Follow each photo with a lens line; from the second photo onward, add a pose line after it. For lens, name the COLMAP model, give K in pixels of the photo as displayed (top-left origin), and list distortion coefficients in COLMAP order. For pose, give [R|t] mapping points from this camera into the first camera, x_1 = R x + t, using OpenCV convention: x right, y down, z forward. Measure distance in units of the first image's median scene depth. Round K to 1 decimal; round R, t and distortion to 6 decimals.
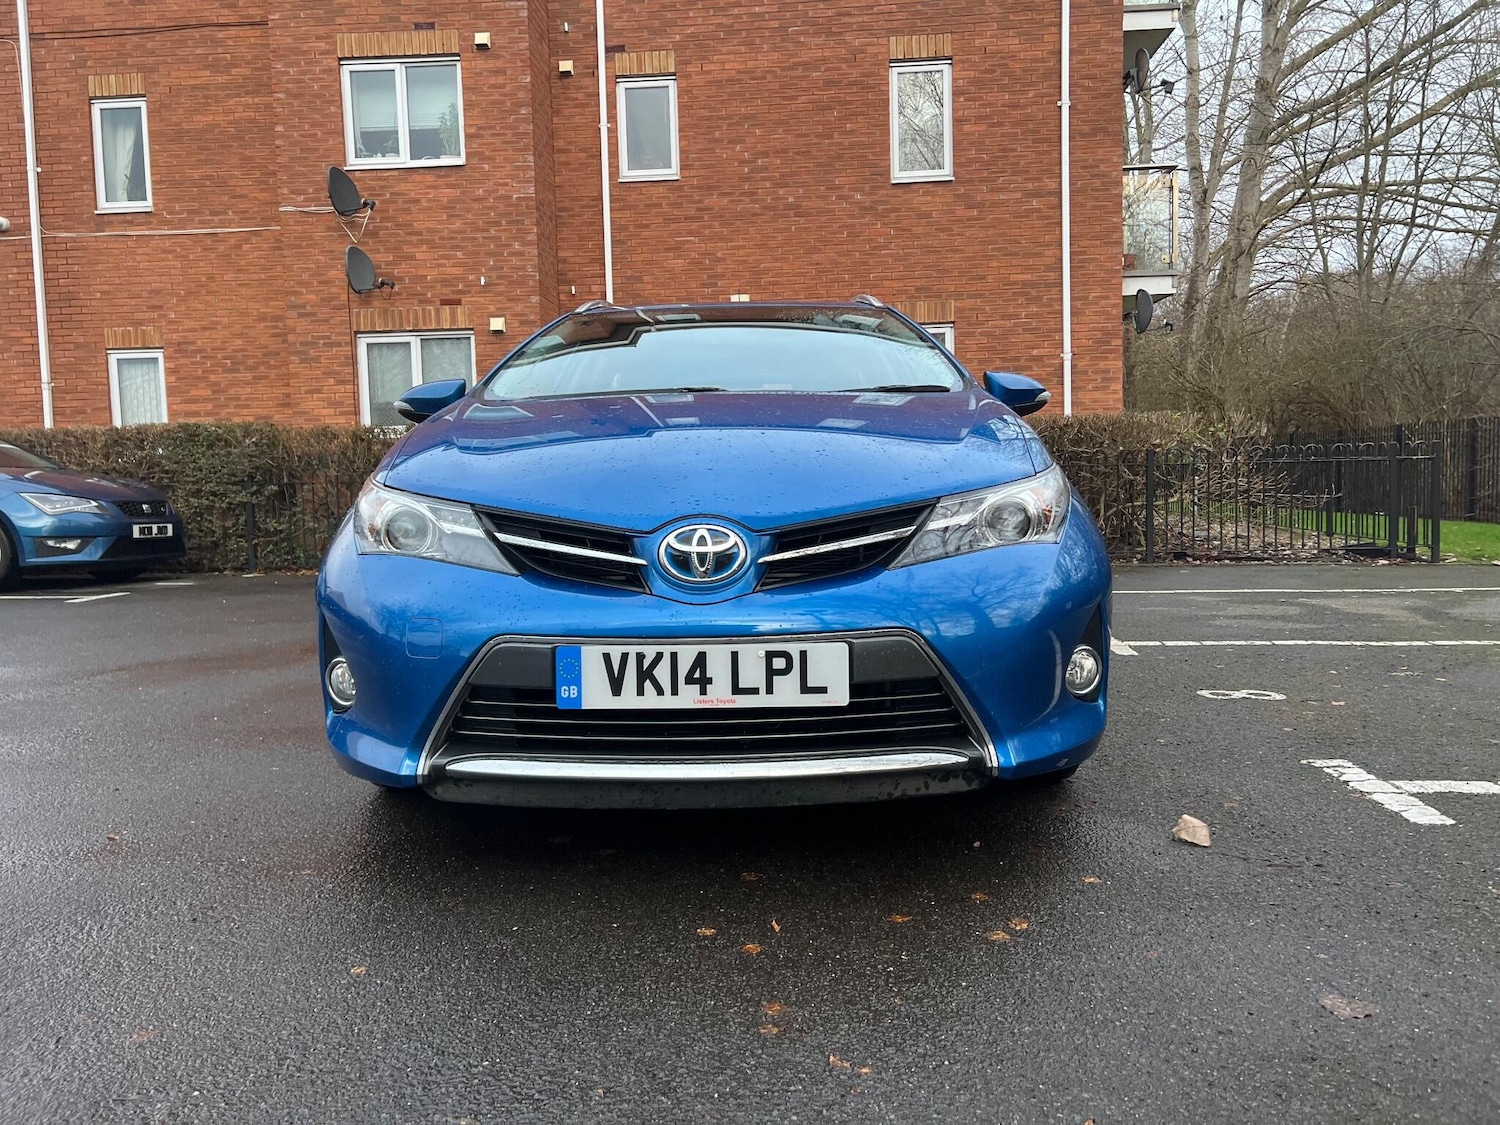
lens RADIAL K [[1125.5, 0, 752.2], [0, 1125.5, 550.9], [0, 0, 1]] dist [0.062975, -0.069297]
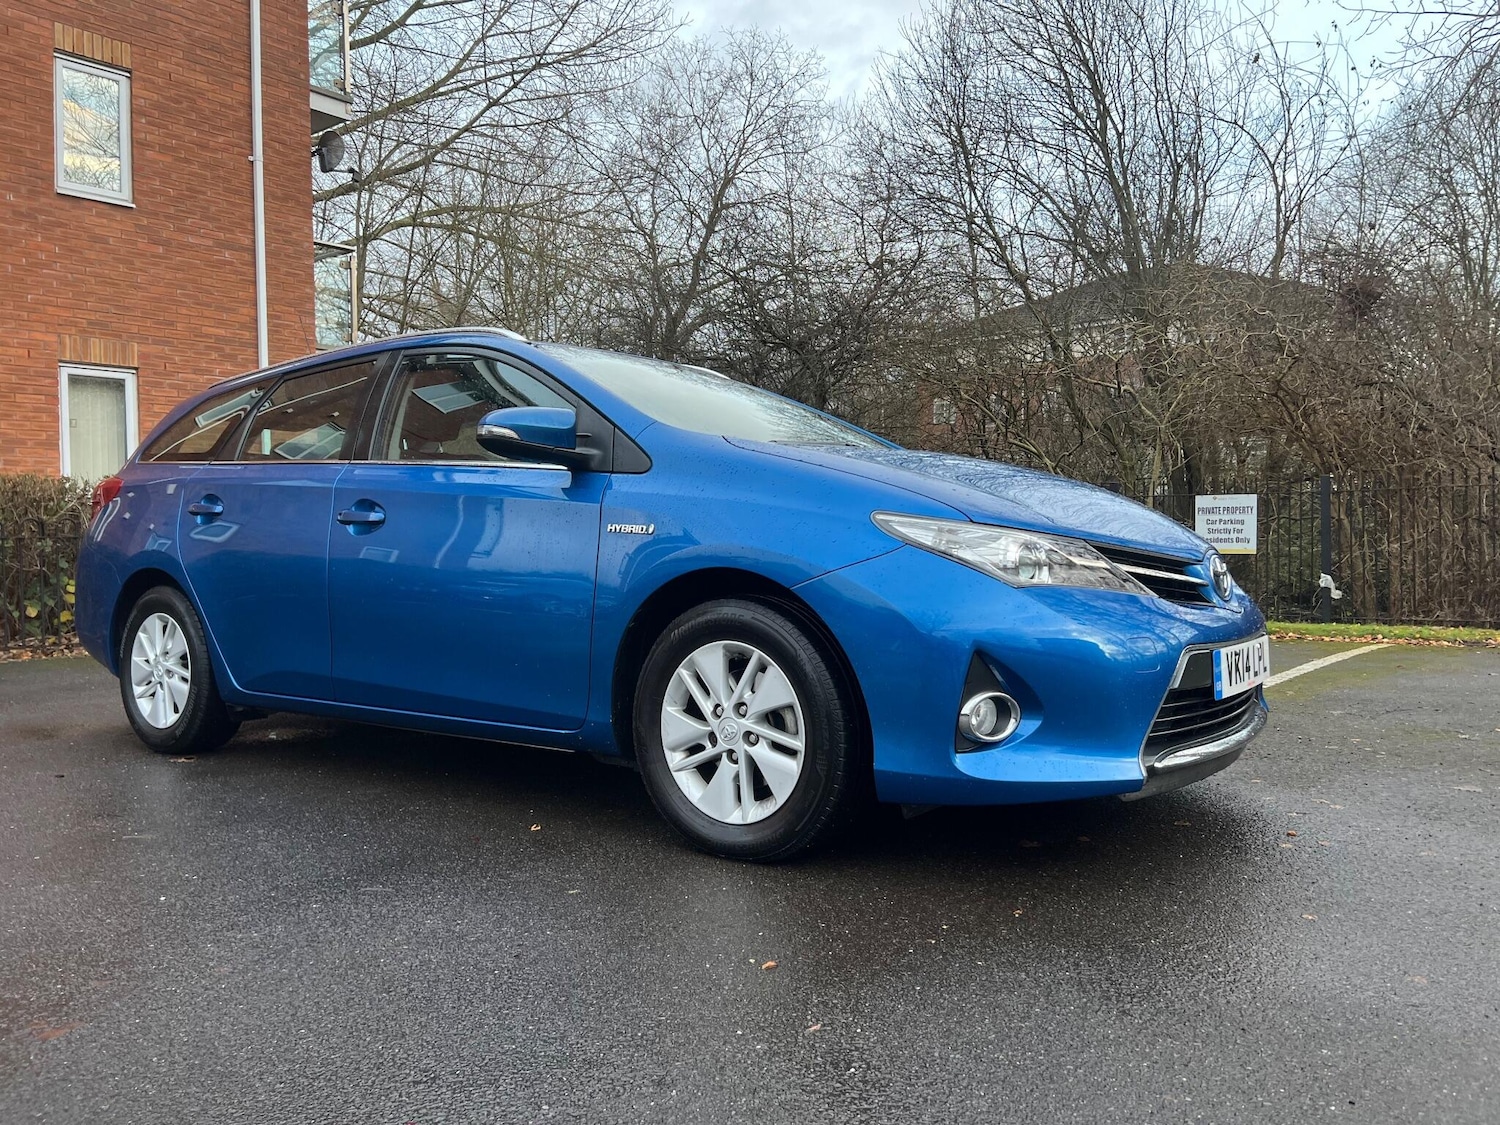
lens RADIAL K [[1125.5, 0, 755.0], [0, 1125.5, 569.5], [0, 0, 1]] dist [0.062975, -0.069297]
pose [[0.593127, -0.003099, 0.805103, -0.250273], [0.047100, 0.998414, -0.030856, 0.001485], [-0.803730, 0.056221, 0.592331, 0.109685]]
